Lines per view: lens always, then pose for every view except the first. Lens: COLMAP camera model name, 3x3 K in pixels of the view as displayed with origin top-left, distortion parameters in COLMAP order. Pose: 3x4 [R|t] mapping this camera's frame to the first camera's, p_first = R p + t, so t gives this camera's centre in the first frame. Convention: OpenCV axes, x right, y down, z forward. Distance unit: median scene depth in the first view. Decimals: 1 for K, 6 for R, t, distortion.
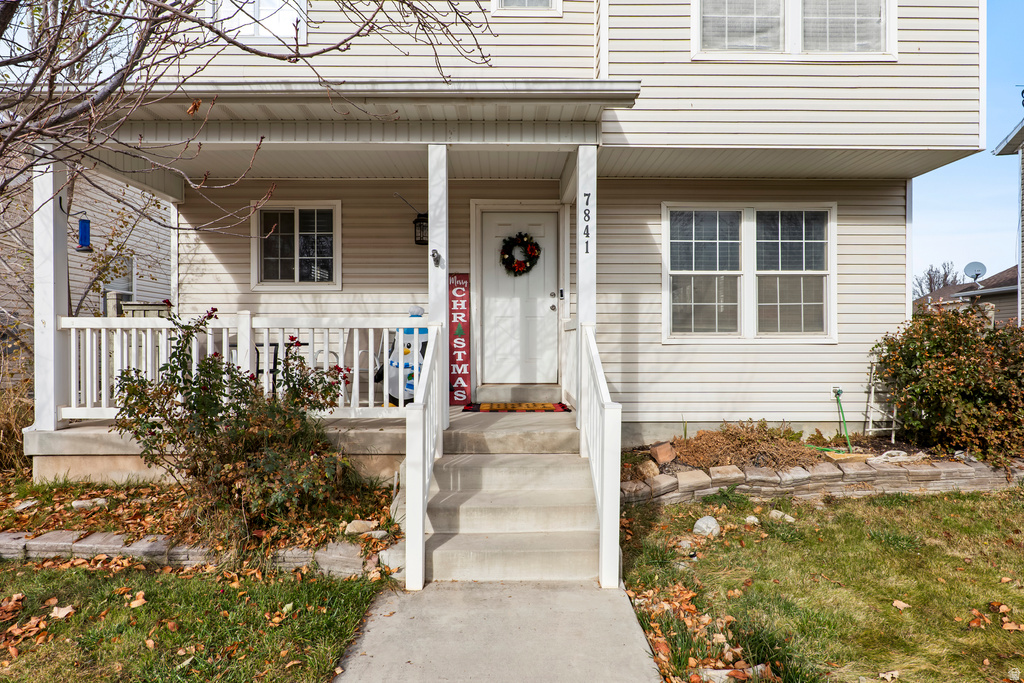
lens RADIAL K [[514.3, 0, 512.0], [0, 514.3, 341.5], [0, 0, 1]] dist [-0.002469, 0.000030]
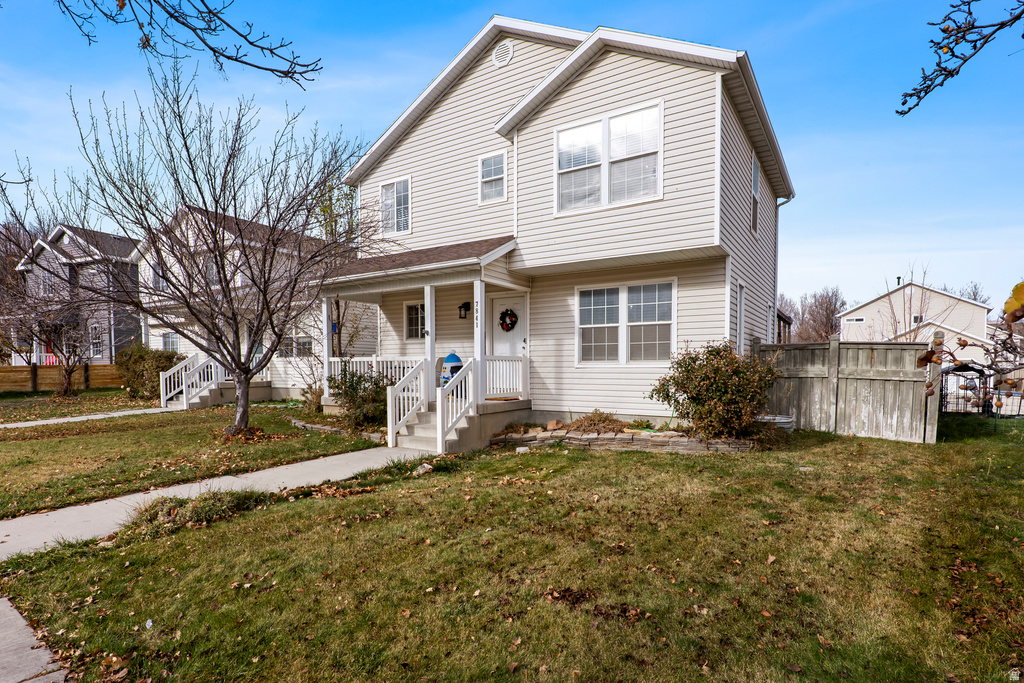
lens RADIAL K [[530.4, 0, 511.6], [0, 530.4, 390.0], [0, 0, 1]] dist [0.000811, 0.000054]
pose [[0.834461, 0.024180, -0.550537, 1.111351], [-0.000635, 0.999078, 0.042918, 0.003971], [0.551067, -0.035464, 0.833707, -0.632428]]
